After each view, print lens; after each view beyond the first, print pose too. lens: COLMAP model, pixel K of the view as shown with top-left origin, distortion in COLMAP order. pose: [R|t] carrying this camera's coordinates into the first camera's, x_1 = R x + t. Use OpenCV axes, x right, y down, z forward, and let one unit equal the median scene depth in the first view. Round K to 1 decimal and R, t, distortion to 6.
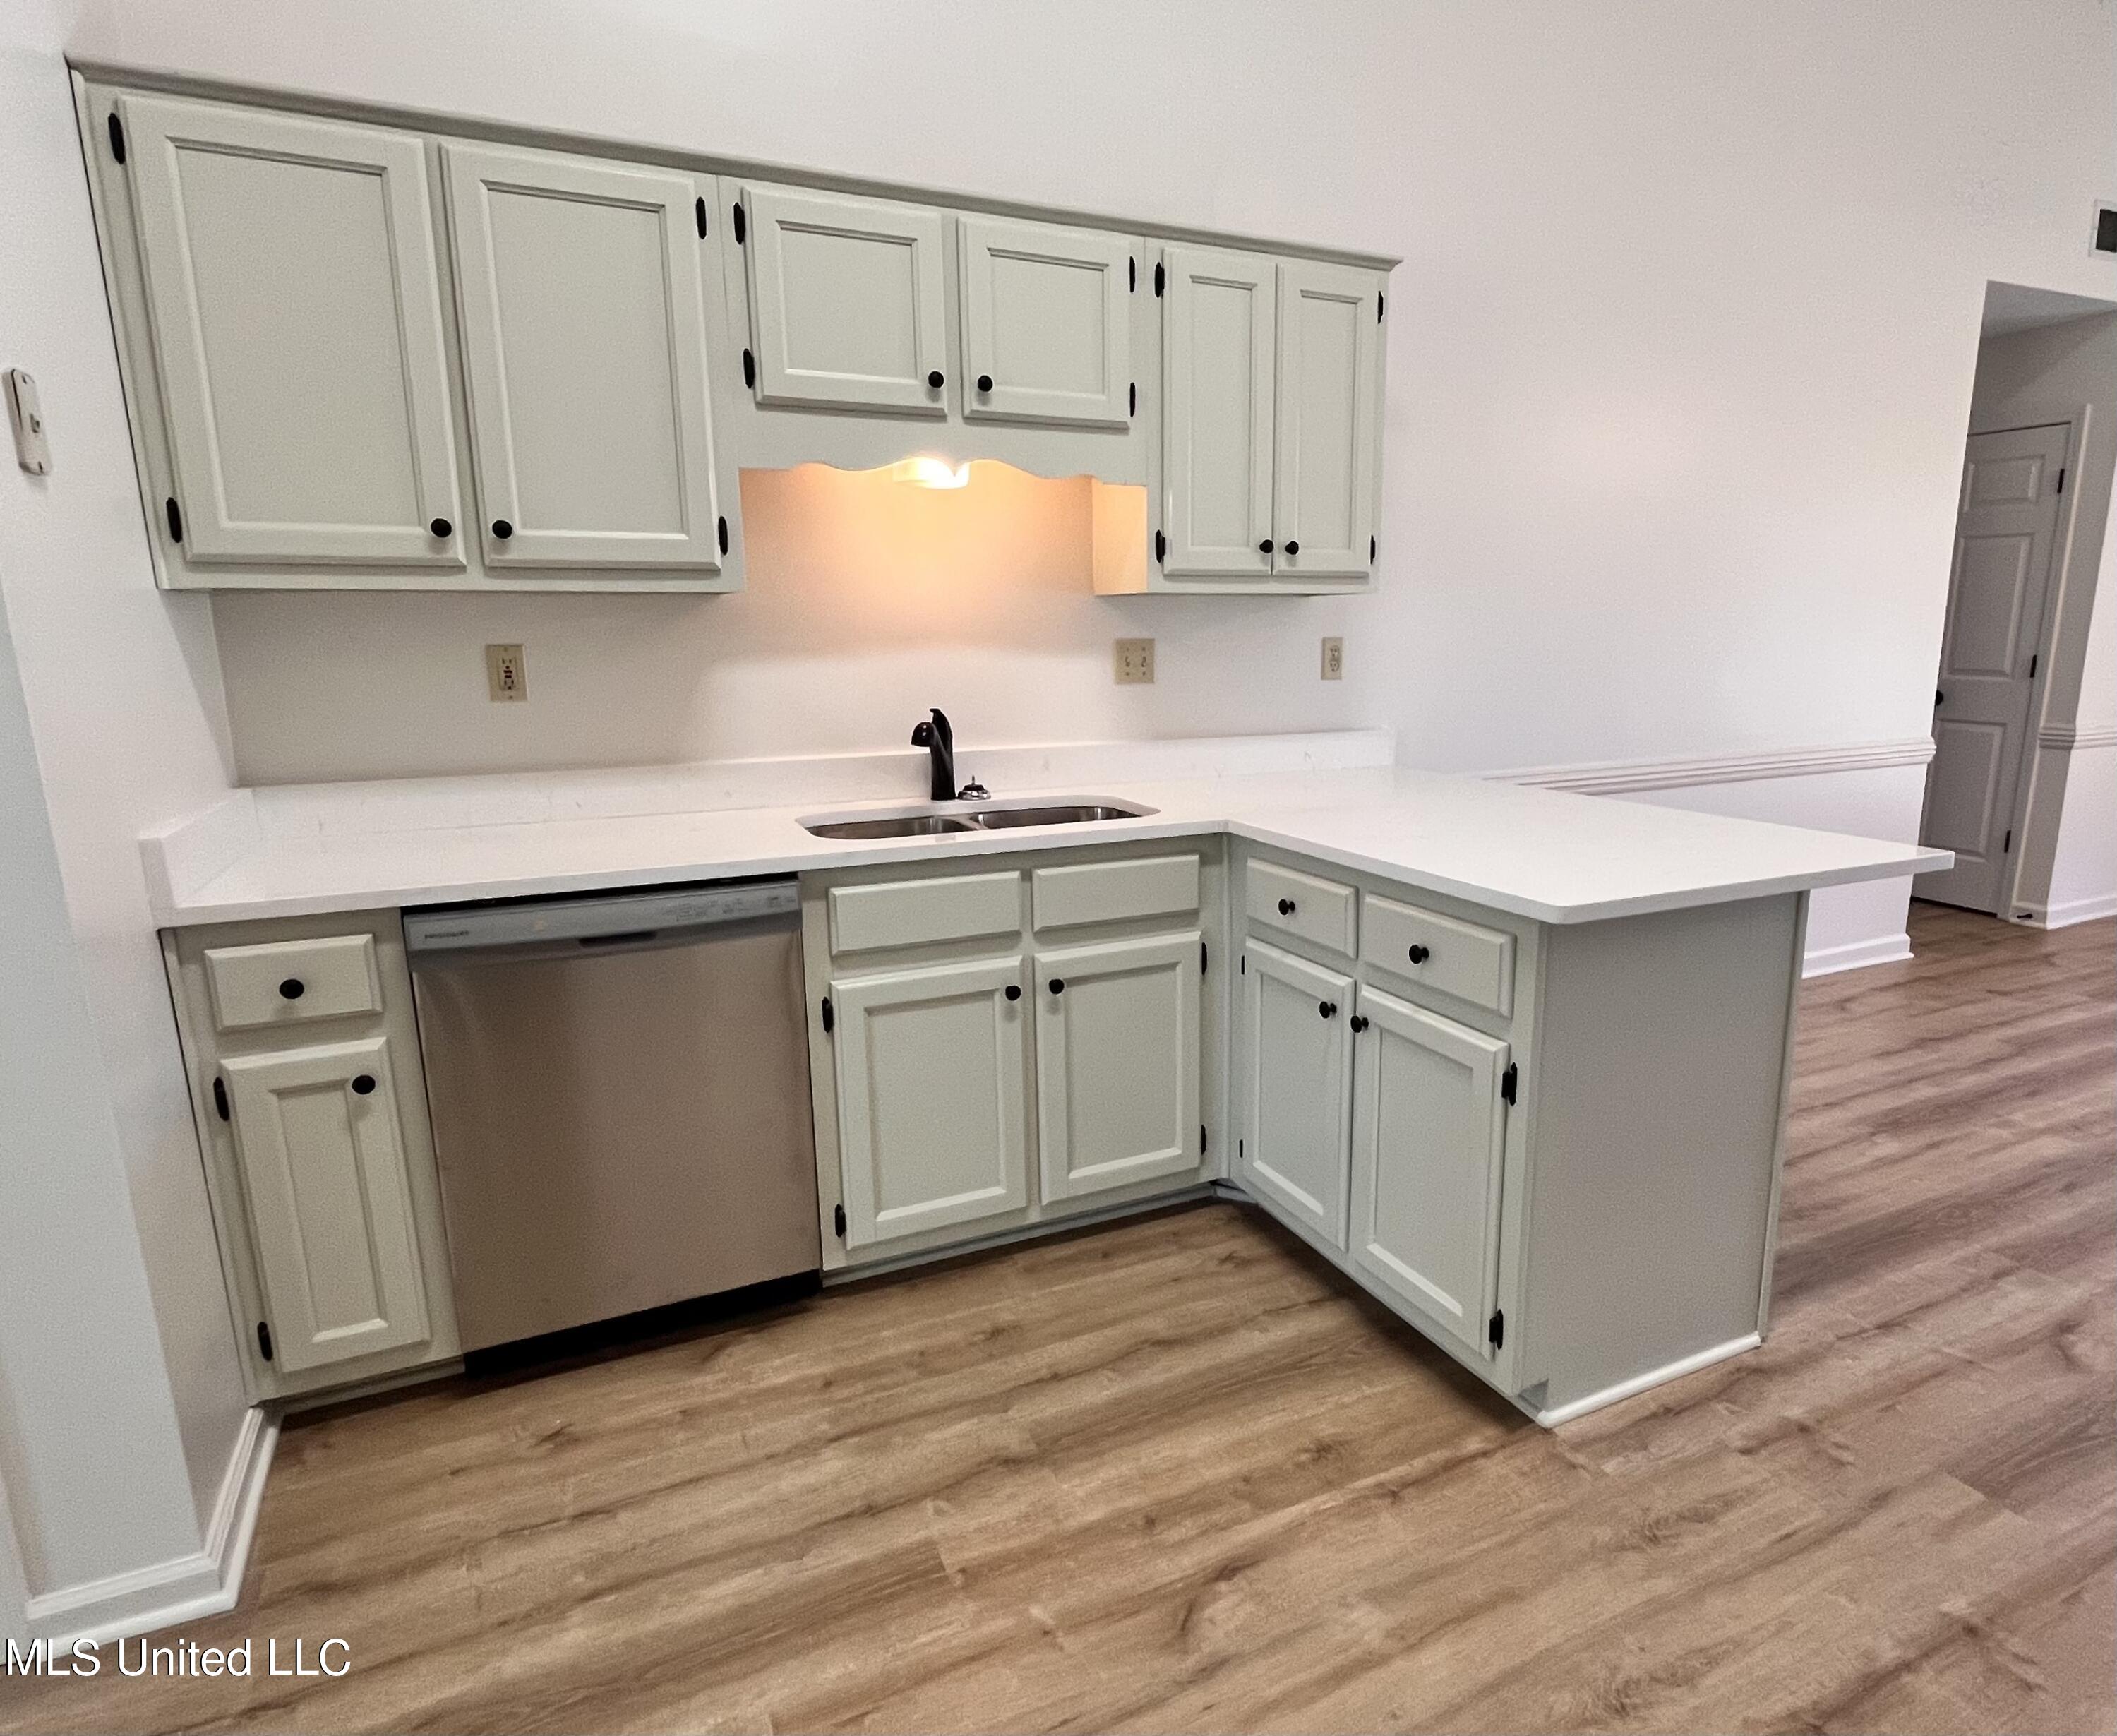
lens RADIAL K [[1217.8, 0, 1128.0], [0, 1217.8, 866.8], [0, 0, 1]] dist [-0.003860, 0.002165]
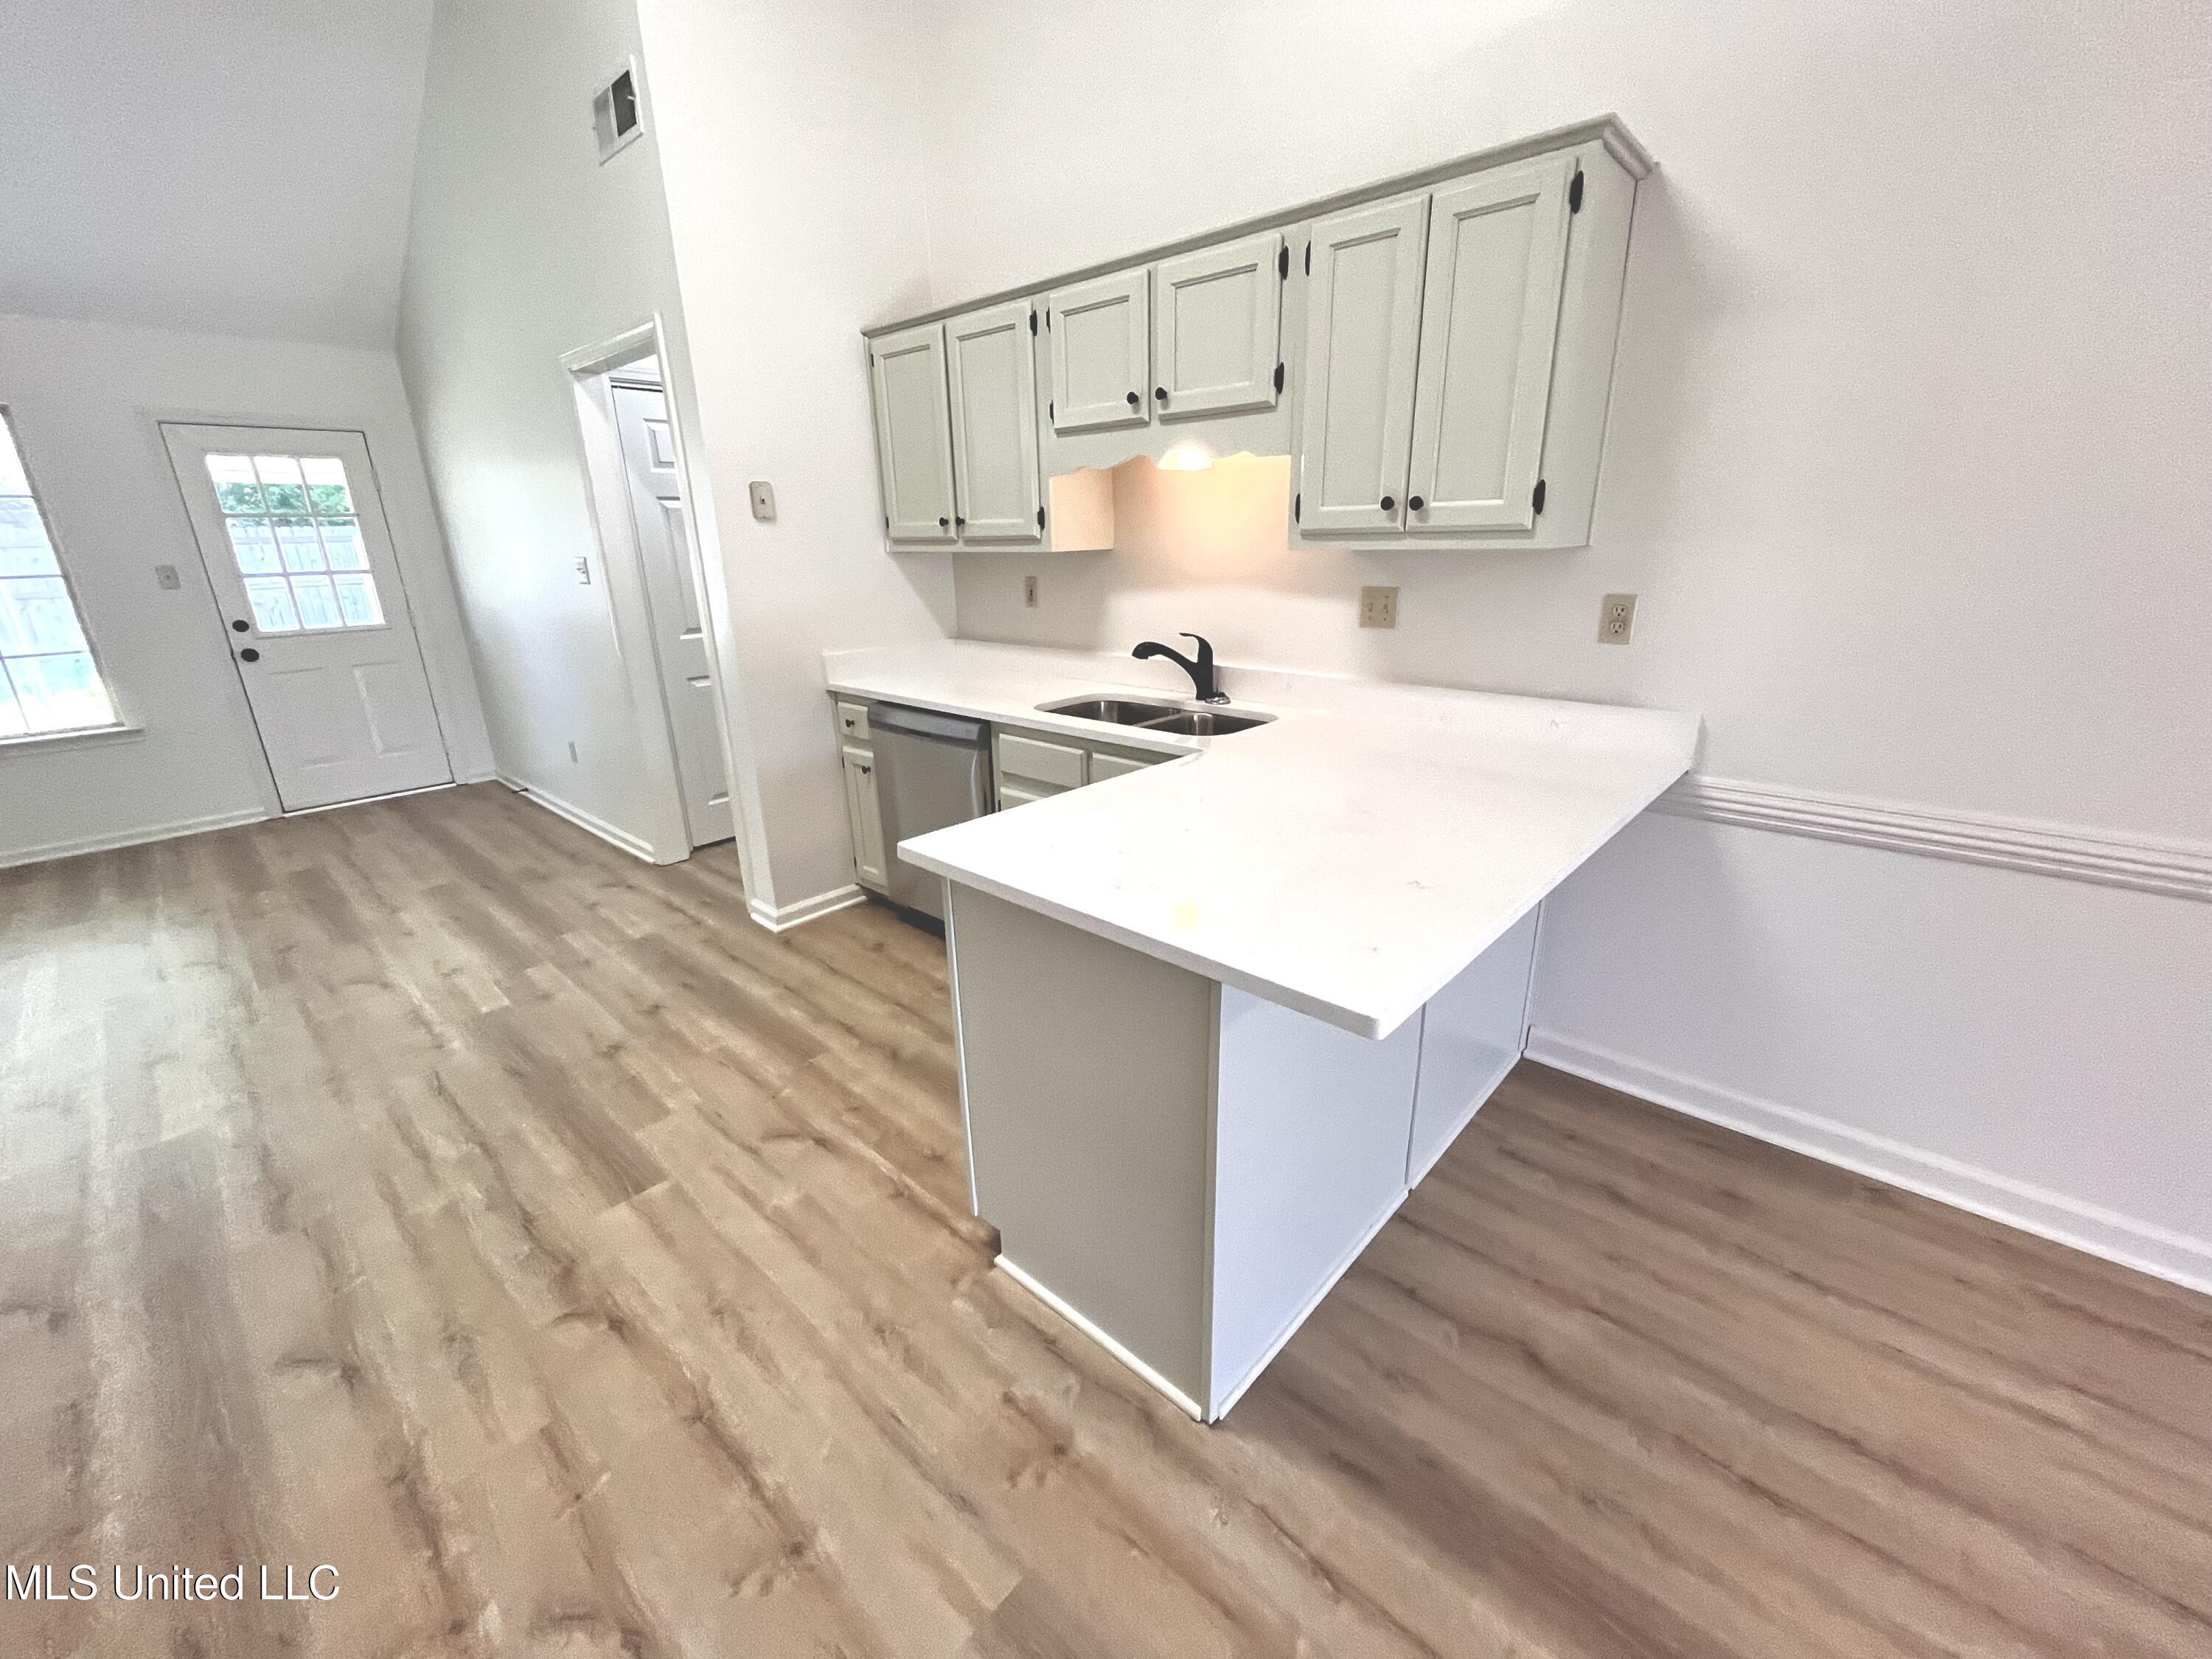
lens RADIAL K [[890.4, 0, 1101.2], [0, 890.4, 823.2], [0, 0, 1]] dist [-0.003045, 0.000956]
pose [[0.366030, 0.287929, -0.884940, 1.081847], [-0.164829, 0.955956, 0.242858, -0.214789], [0.915889, 0.056970, 0.397368, 0.722779]]
